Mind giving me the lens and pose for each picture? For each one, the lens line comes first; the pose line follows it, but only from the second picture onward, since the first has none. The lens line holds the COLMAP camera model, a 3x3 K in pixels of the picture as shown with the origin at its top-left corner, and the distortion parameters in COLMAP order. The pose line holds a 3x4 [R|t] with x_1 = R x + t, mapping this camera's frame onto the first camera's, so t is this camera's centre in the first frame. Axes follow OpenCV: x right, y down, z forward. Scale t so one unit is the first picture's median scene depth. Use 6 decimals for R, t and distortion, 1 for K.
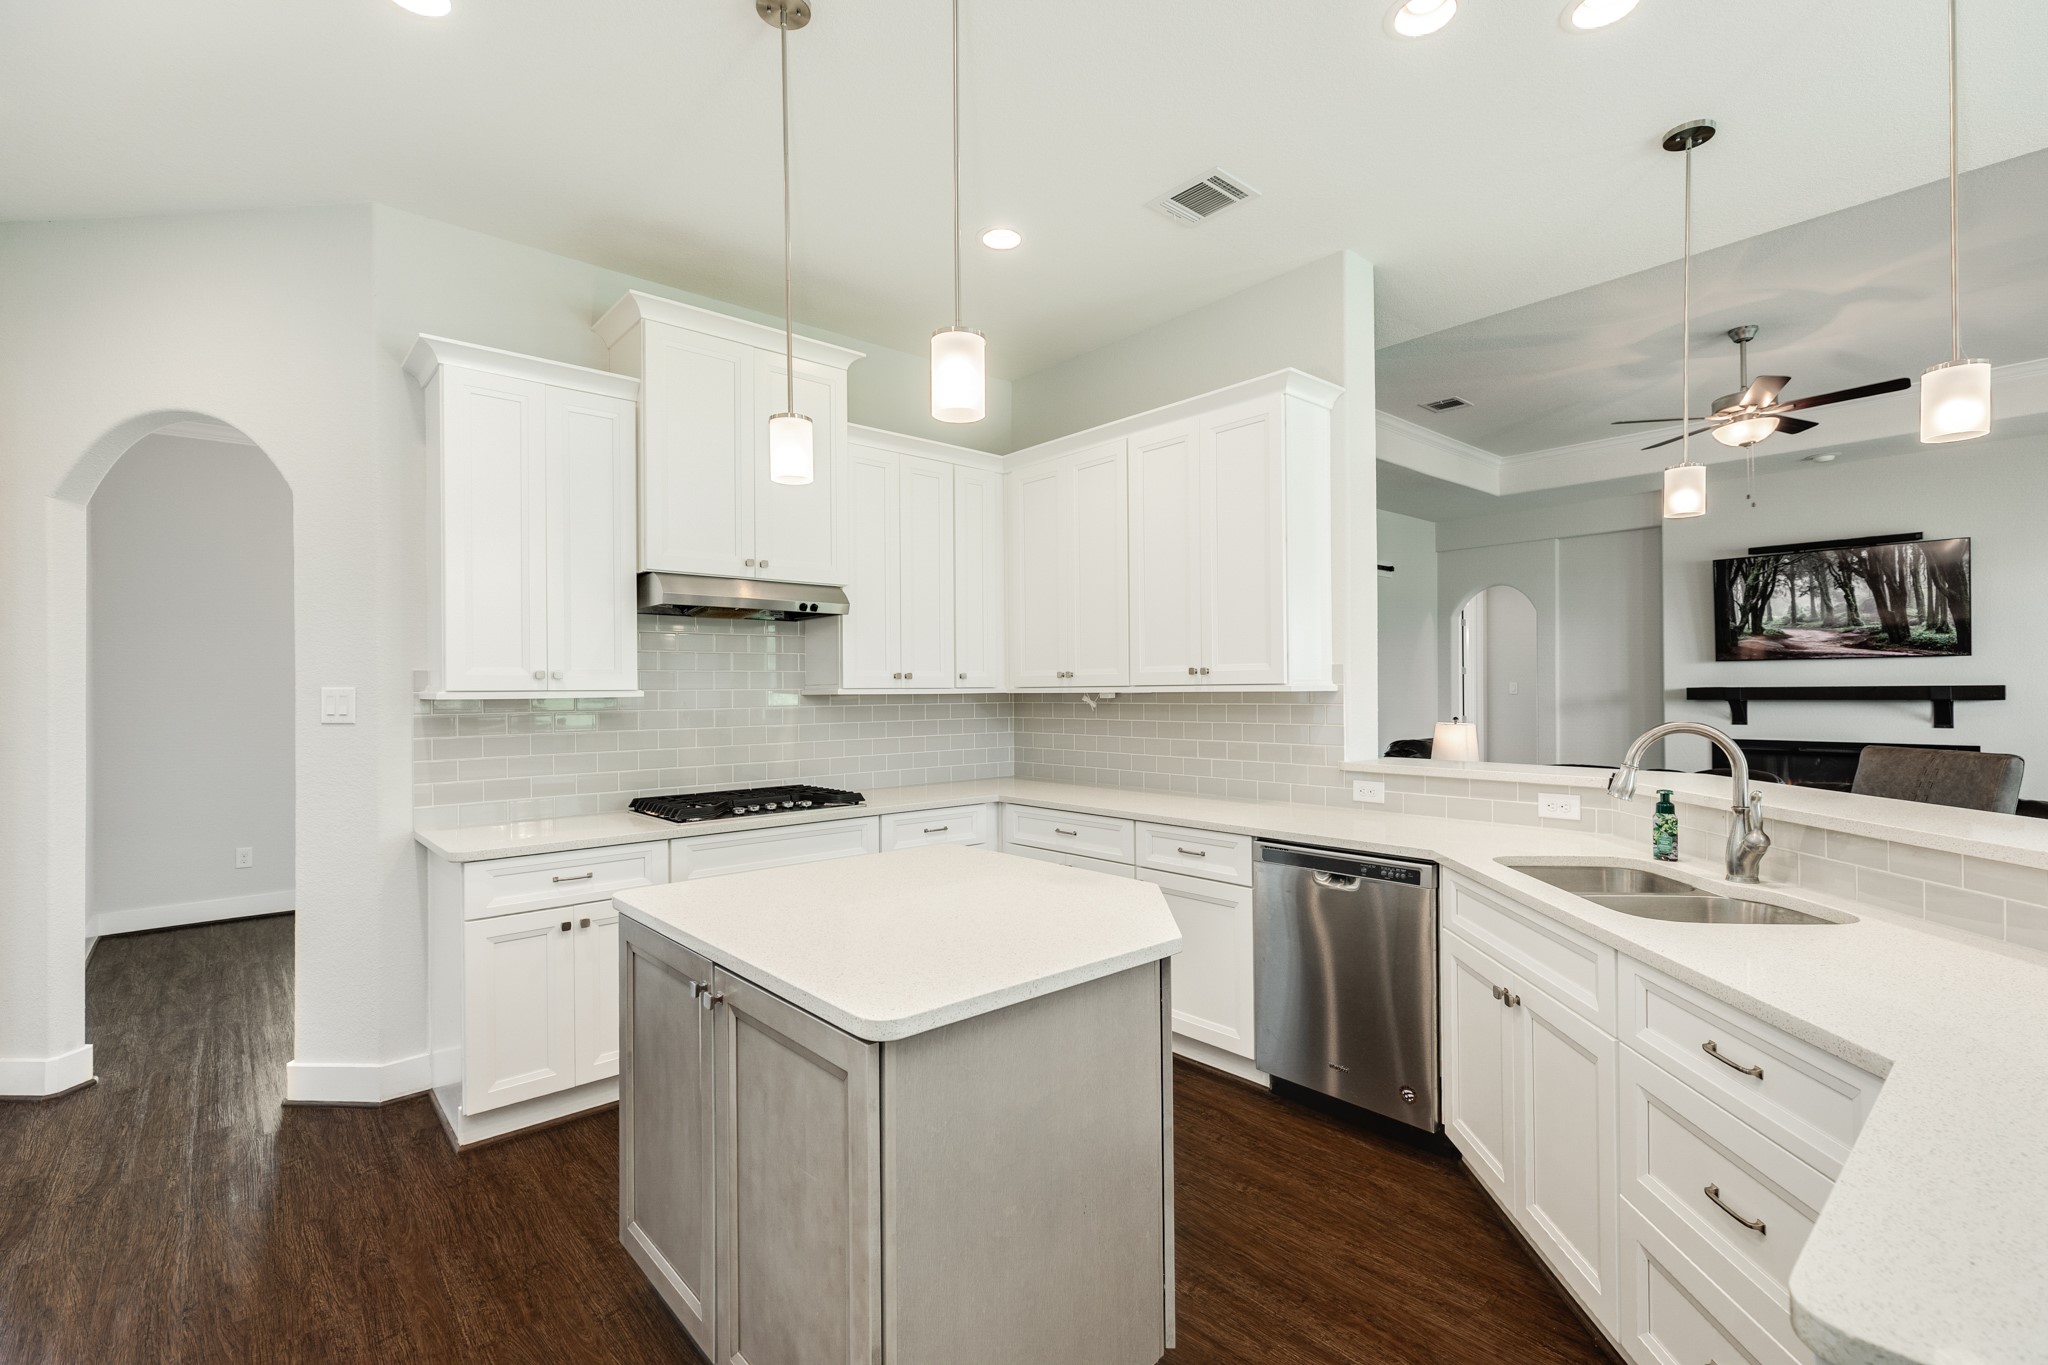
lens RADIAL K [[910.5, 0, 1016.7], [0, 910.5, 688.4], [0, 0, 1]] dist [0.005386, 0.000343]
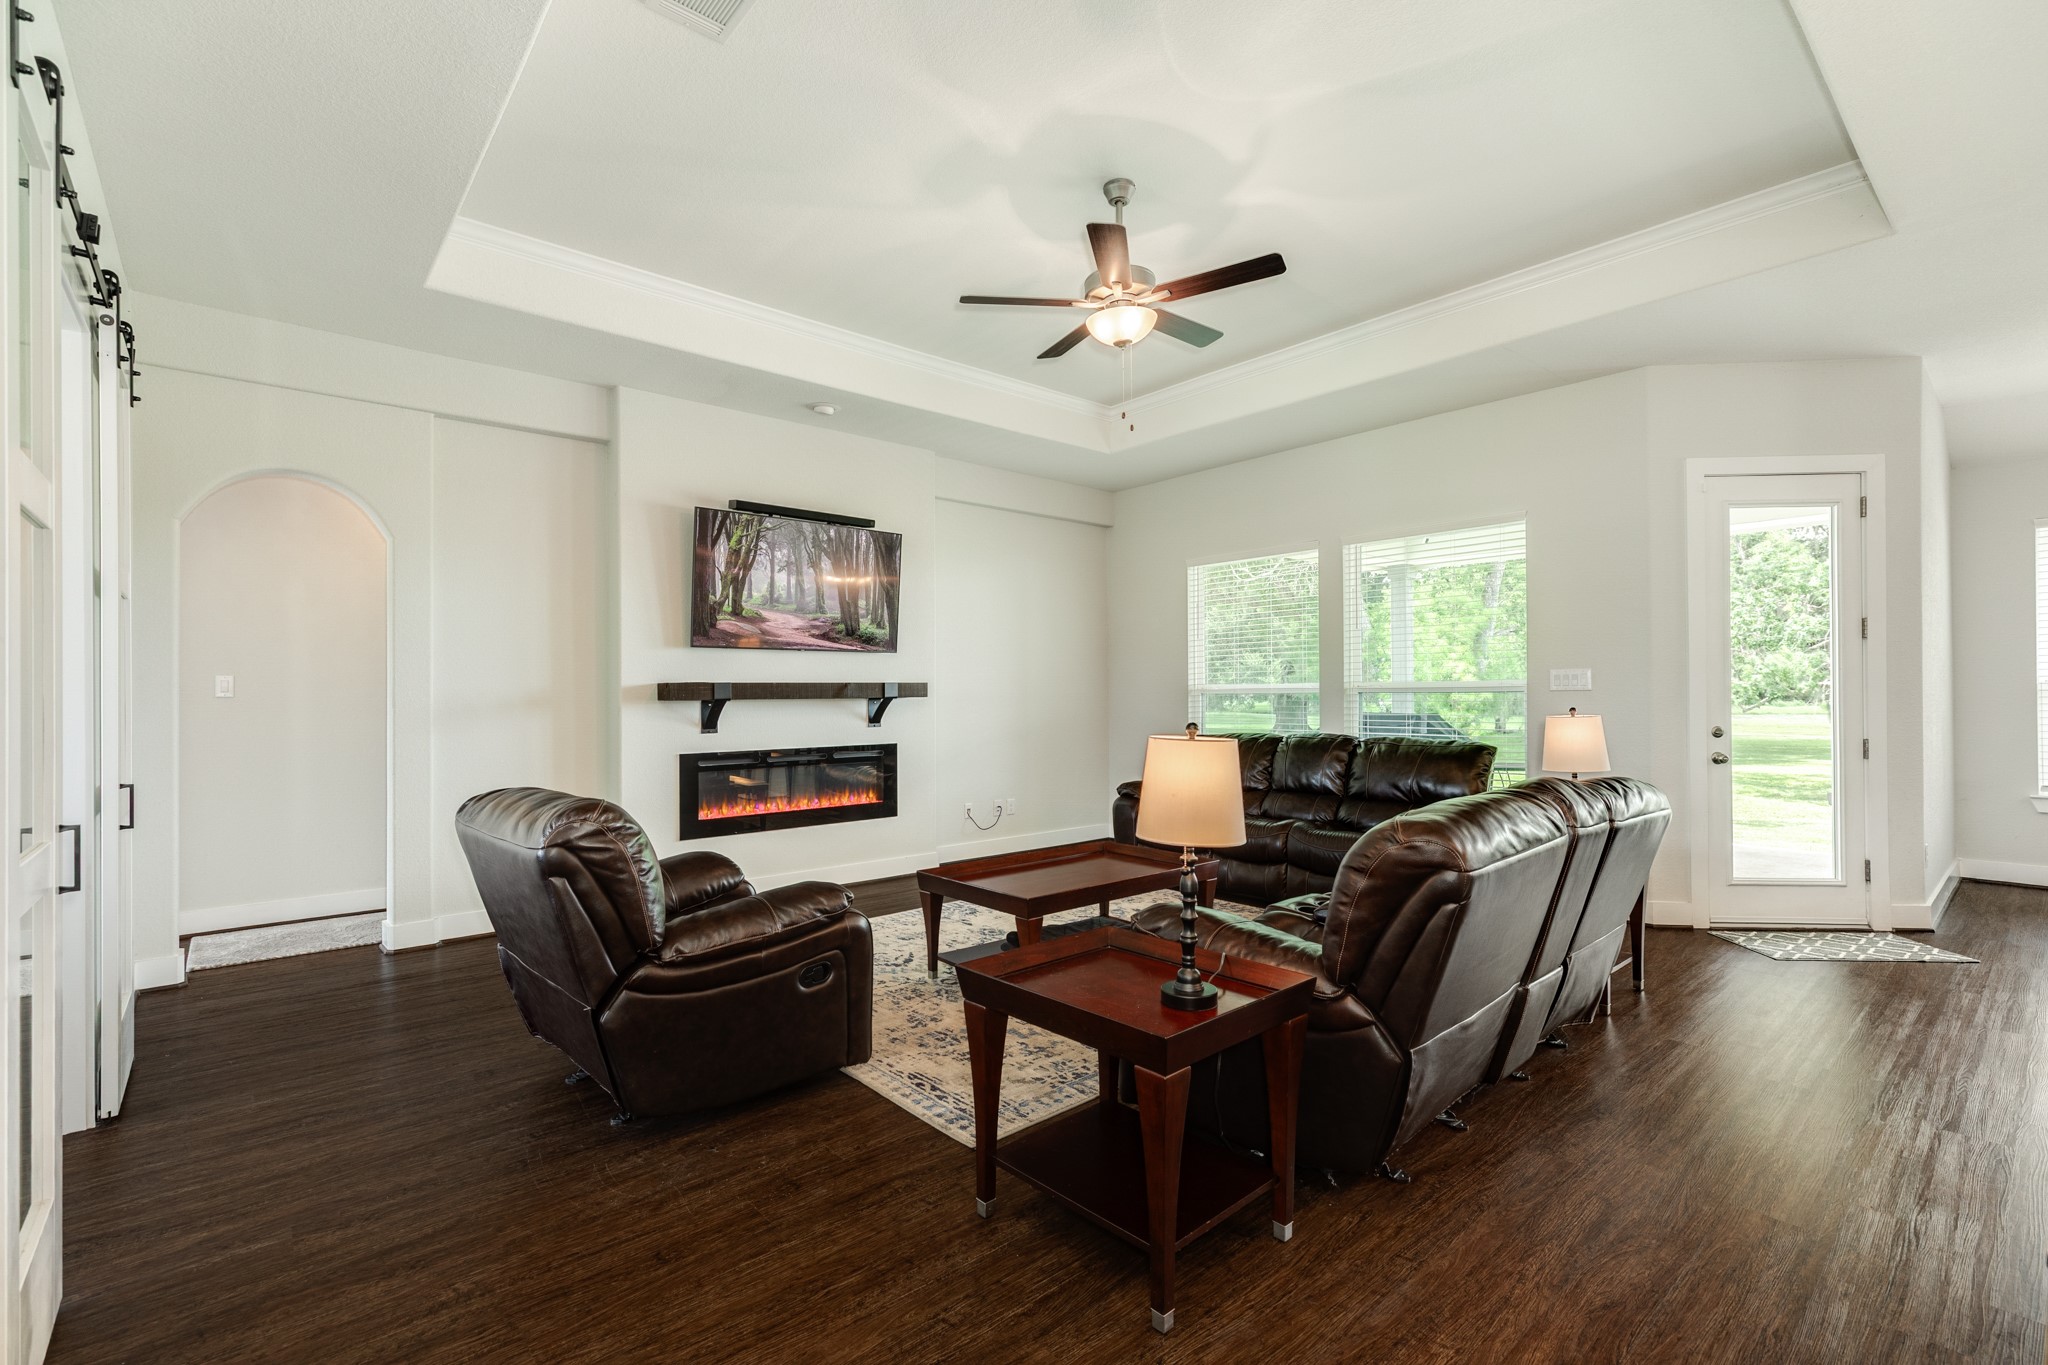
lens RADIAL K [[910.5, 0, 1028.1], [0, 910.5, 700.2], [0, 0, 1]] dist [0.005386, 0.000343]
pose [[-0.000892, 0.001426, 0.999999, 0.043173], [0.005514, 0.999984, -0.001421, 0.016345], [-0.999984, 0.005513, -0.000900, 0.776513]]
